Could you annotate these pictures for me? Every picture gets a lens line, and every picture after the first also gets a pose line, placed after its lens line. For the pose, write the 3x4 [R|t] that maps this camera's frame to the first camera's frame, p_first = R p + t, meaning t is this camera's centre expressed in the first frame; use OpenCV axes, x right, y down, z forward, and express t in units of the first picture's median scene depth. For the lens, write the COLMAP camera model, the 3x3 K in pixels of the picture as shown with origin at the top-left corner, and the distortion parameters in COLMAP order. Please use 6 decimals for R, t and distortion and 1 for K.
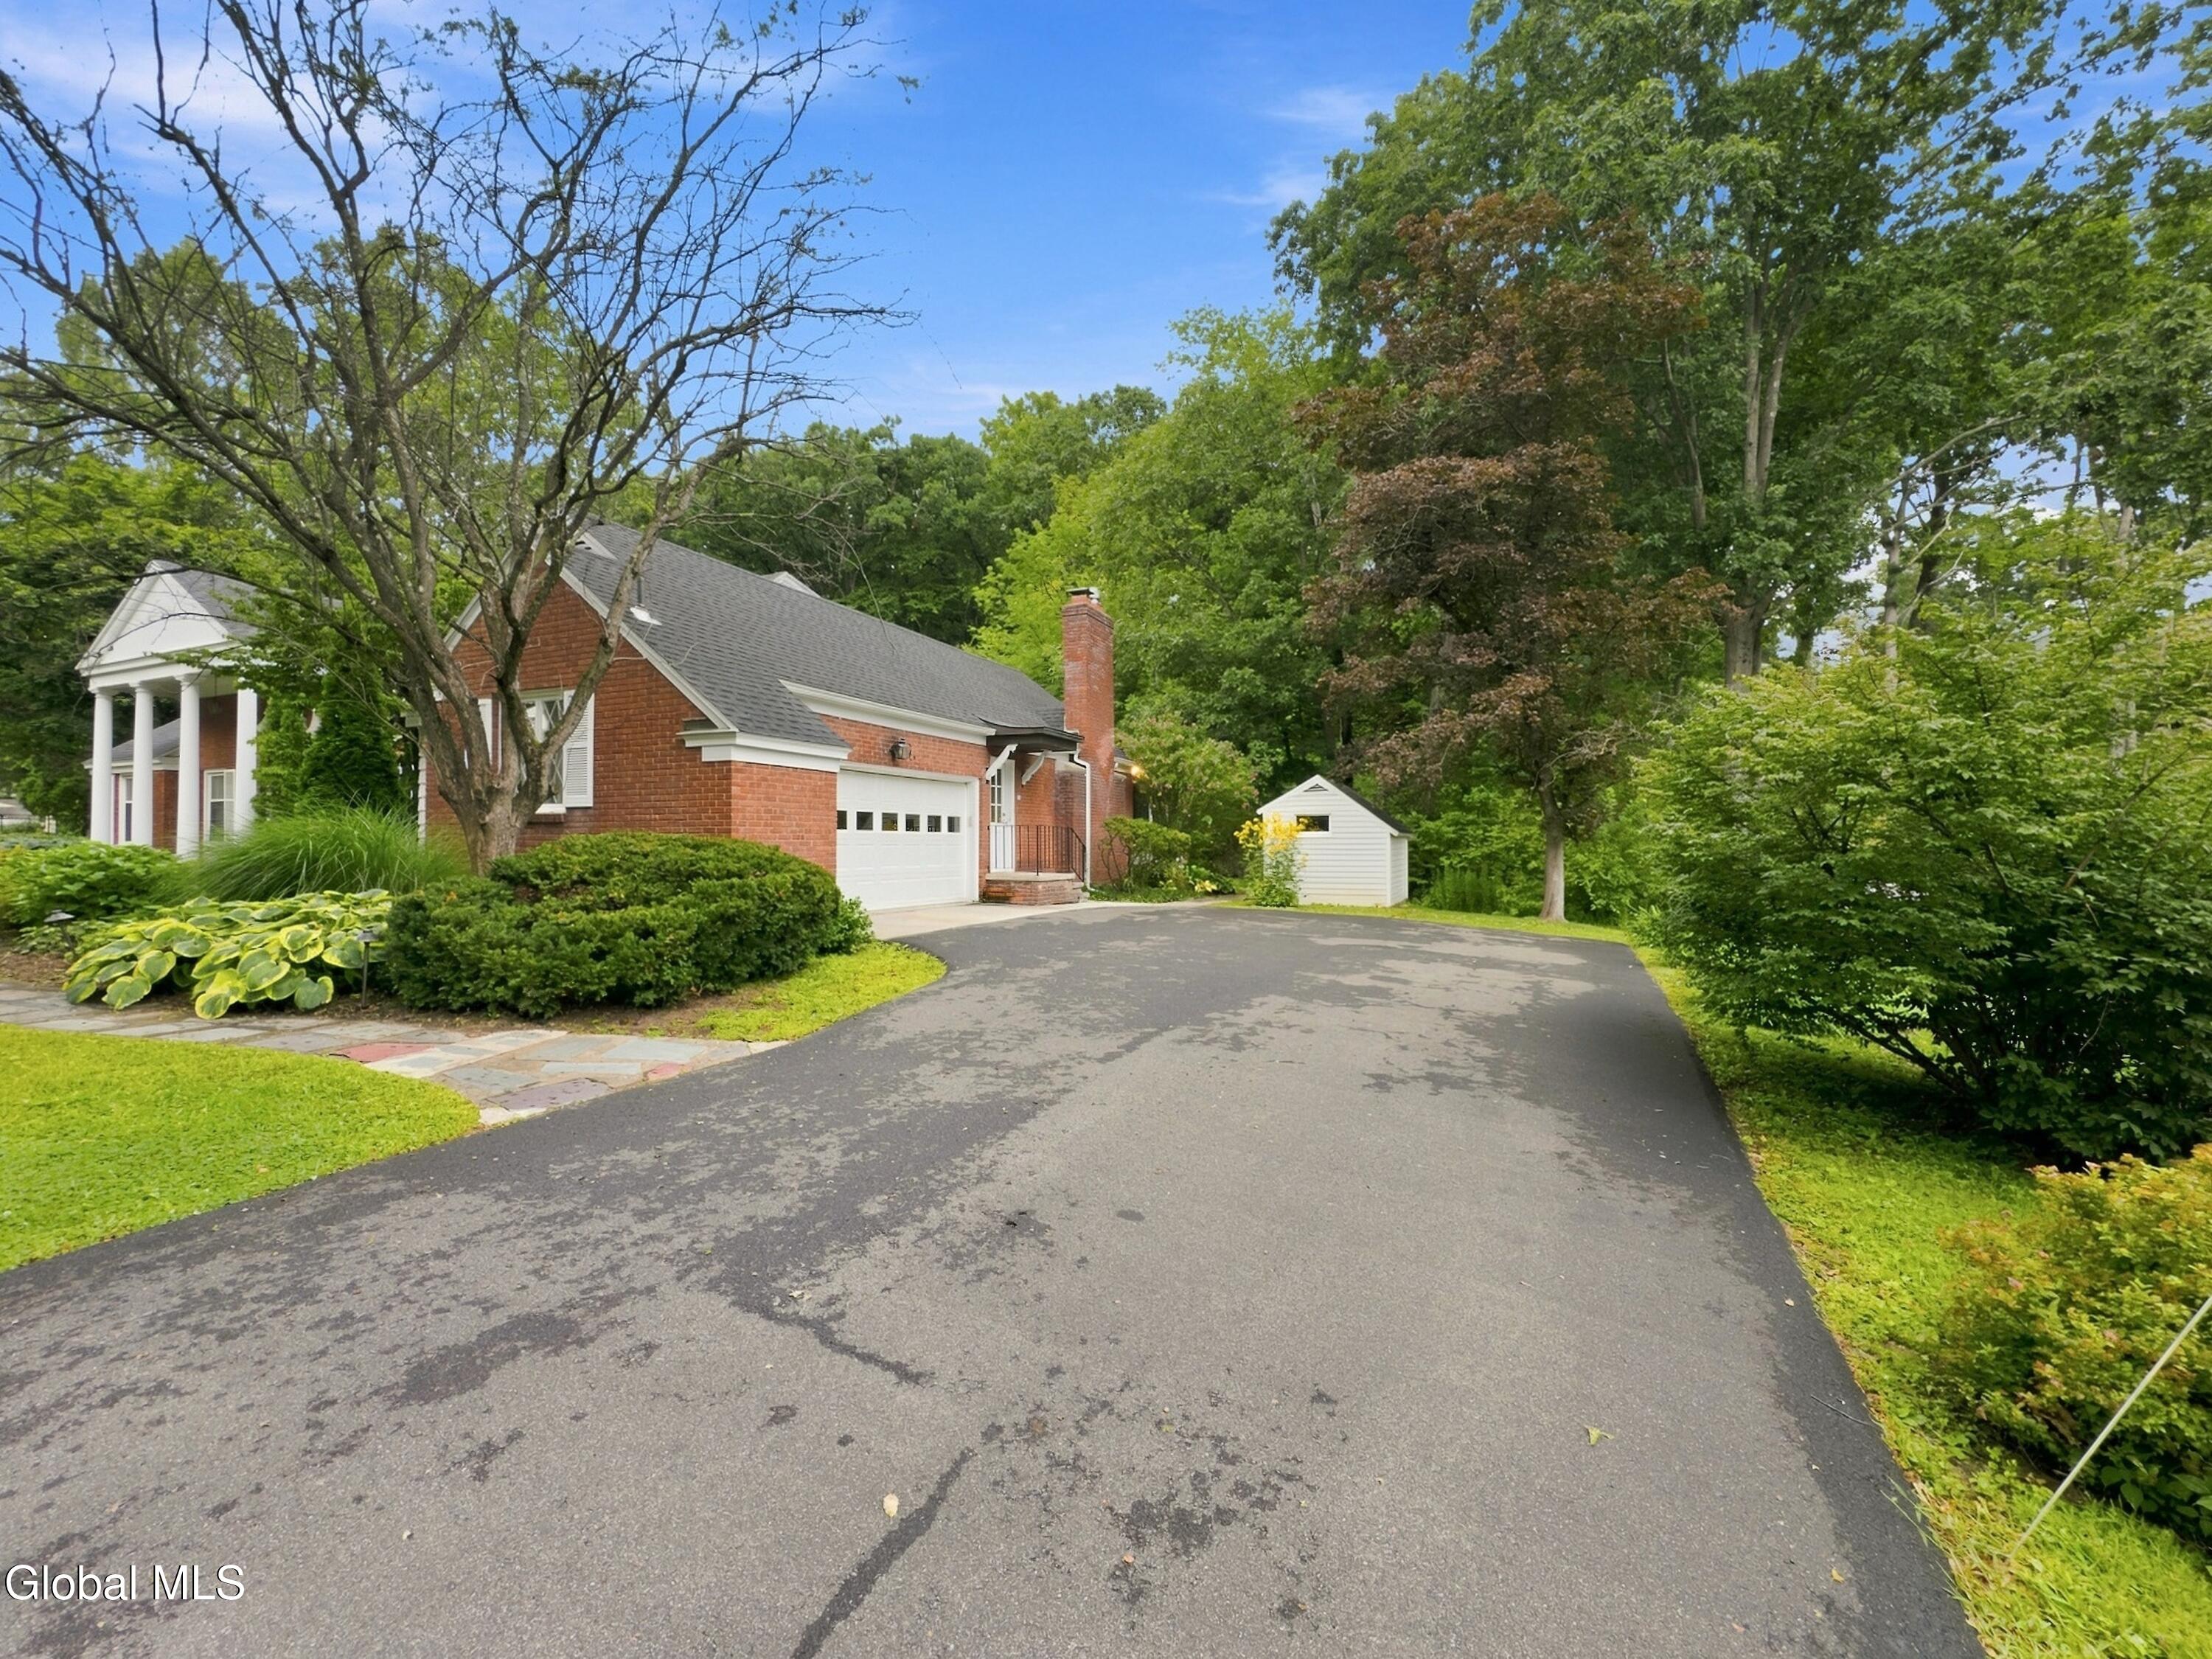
lens RADIAL K [[888.9, 0, 1104.0], [0, 888.9, 802.7], [0, 0, 1]] dist [-0.006329, -0.000307]
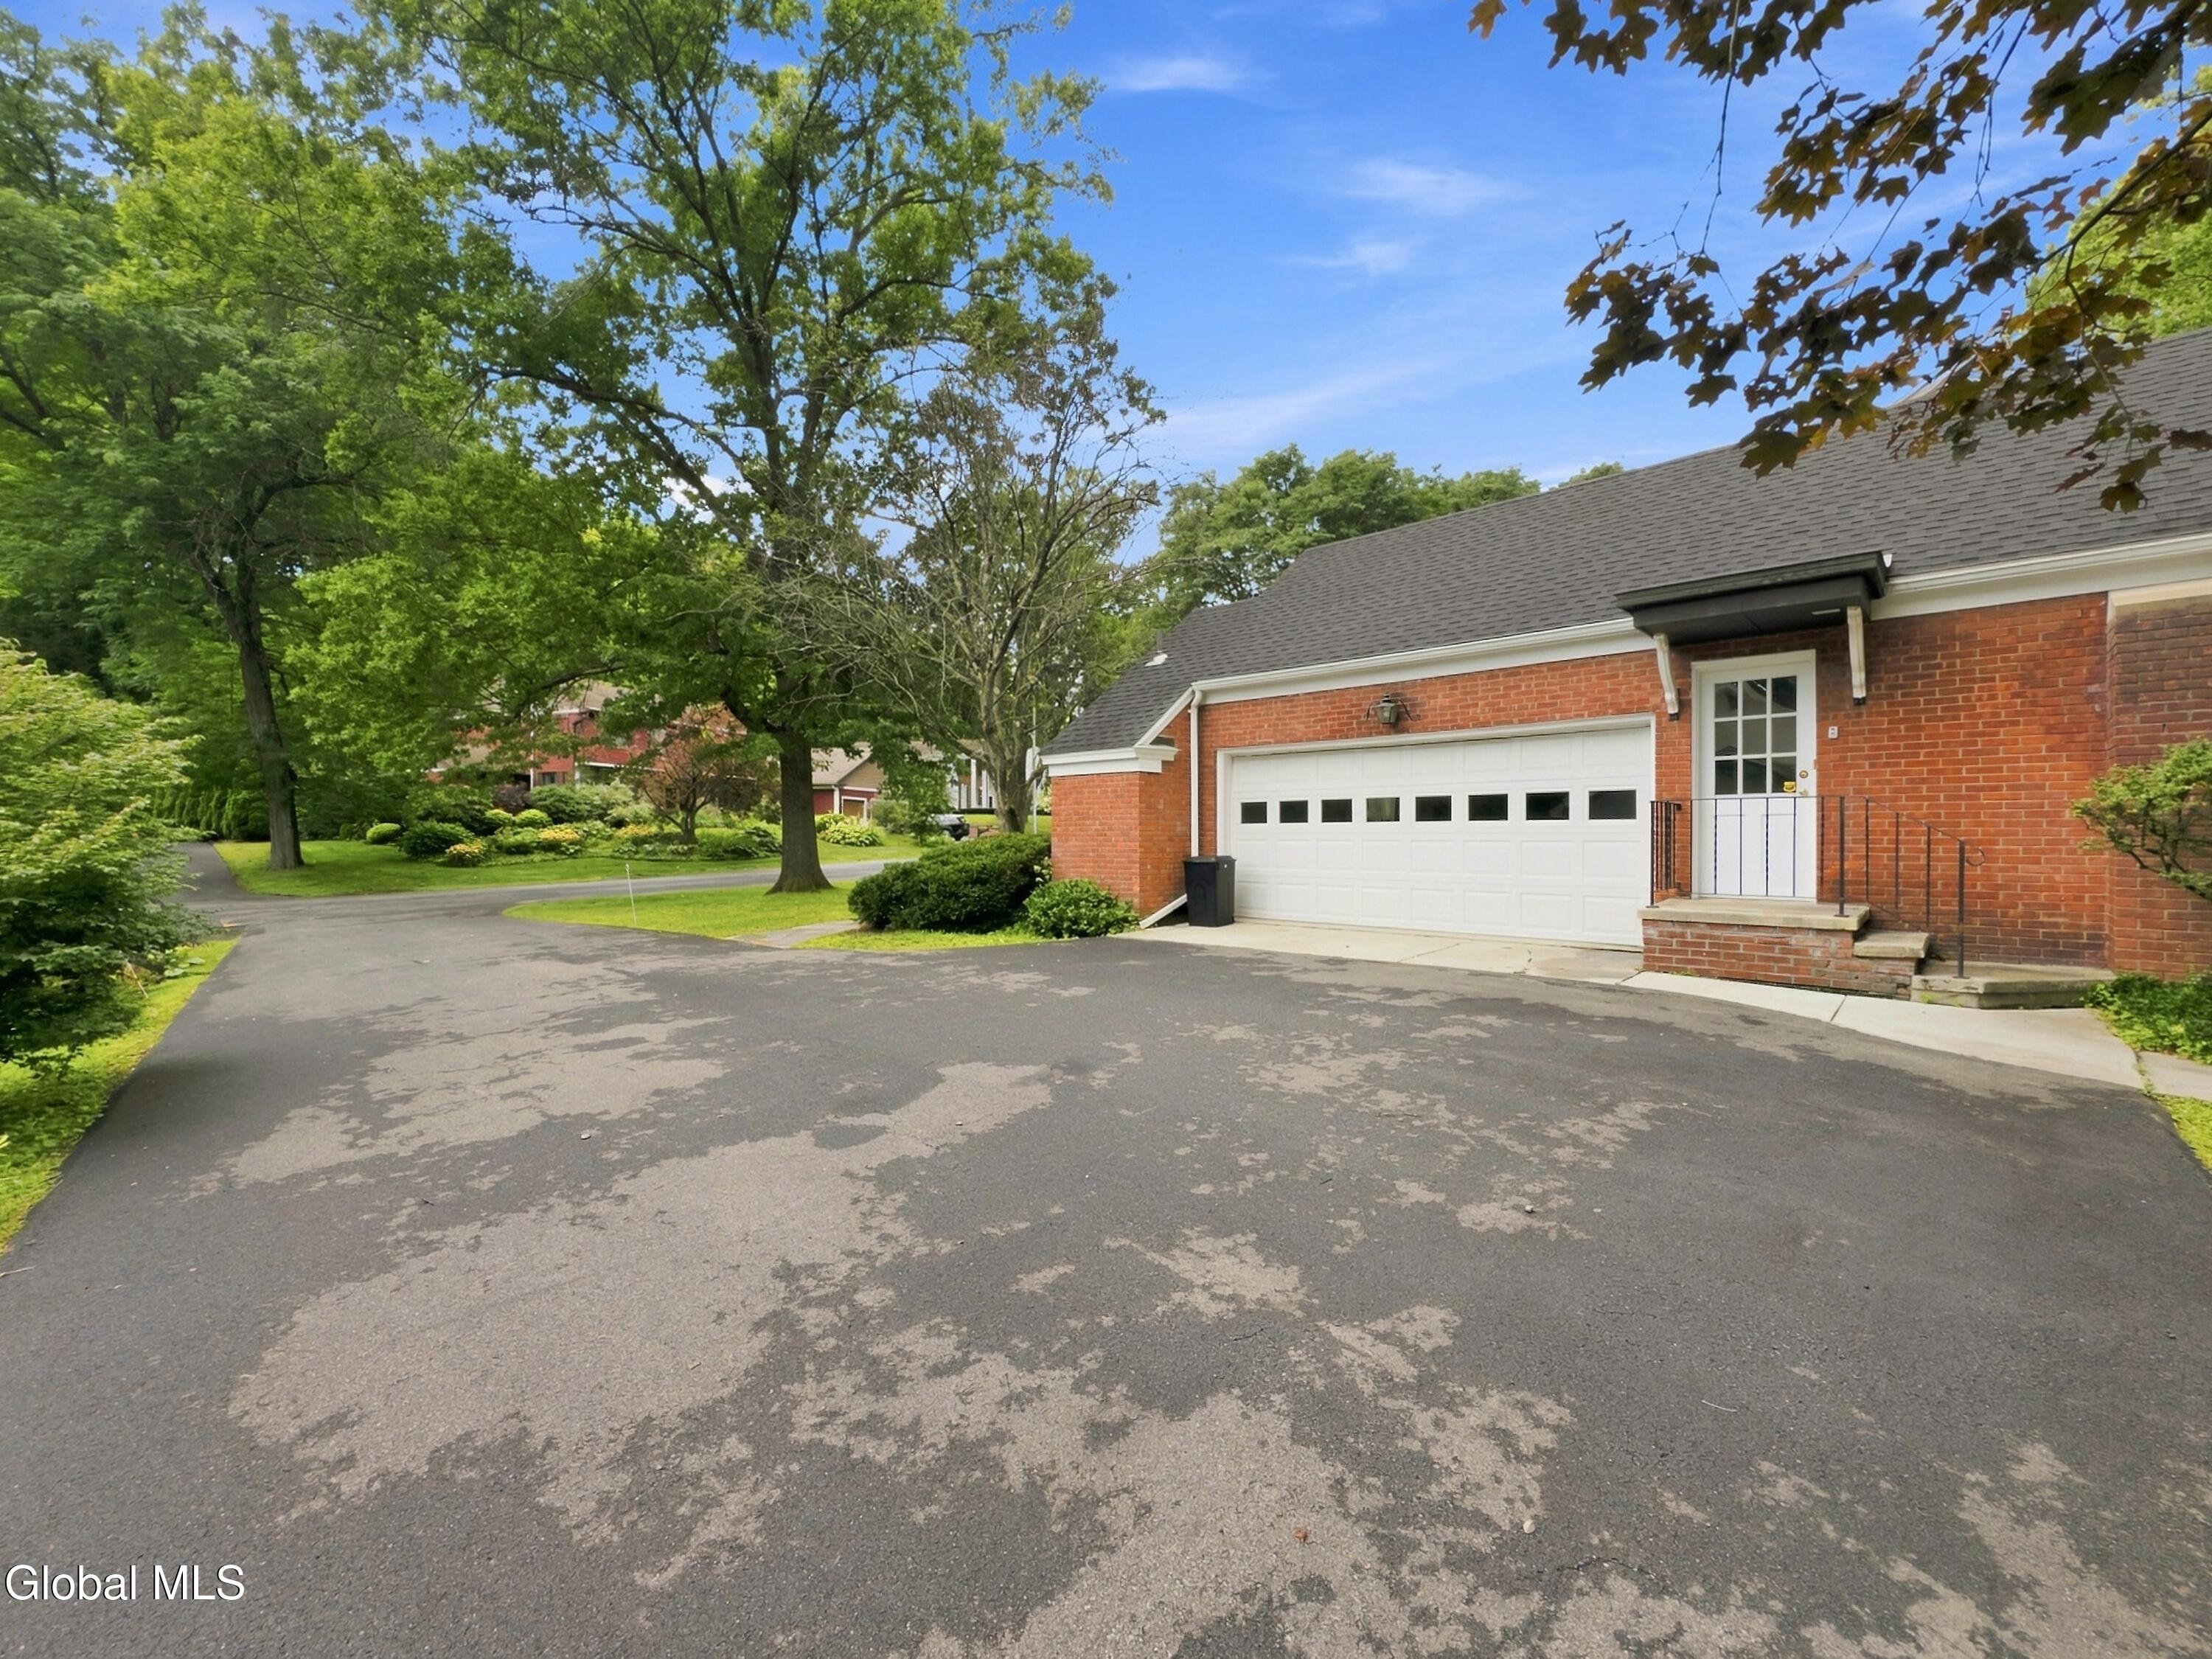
lens RADIAL K [[888.9, 0, 1104.0], [0, 888.9, 802.7], [0, 0, 1]] dist [-0.006329, -0.000307]
pose [[-0.366900, -0.034225, -0.929631, 0.521915], [0.043381, 0.997606, -0.053848, 0.043635], [0.929248, -0.060085, -0.364537, 0.995853]]
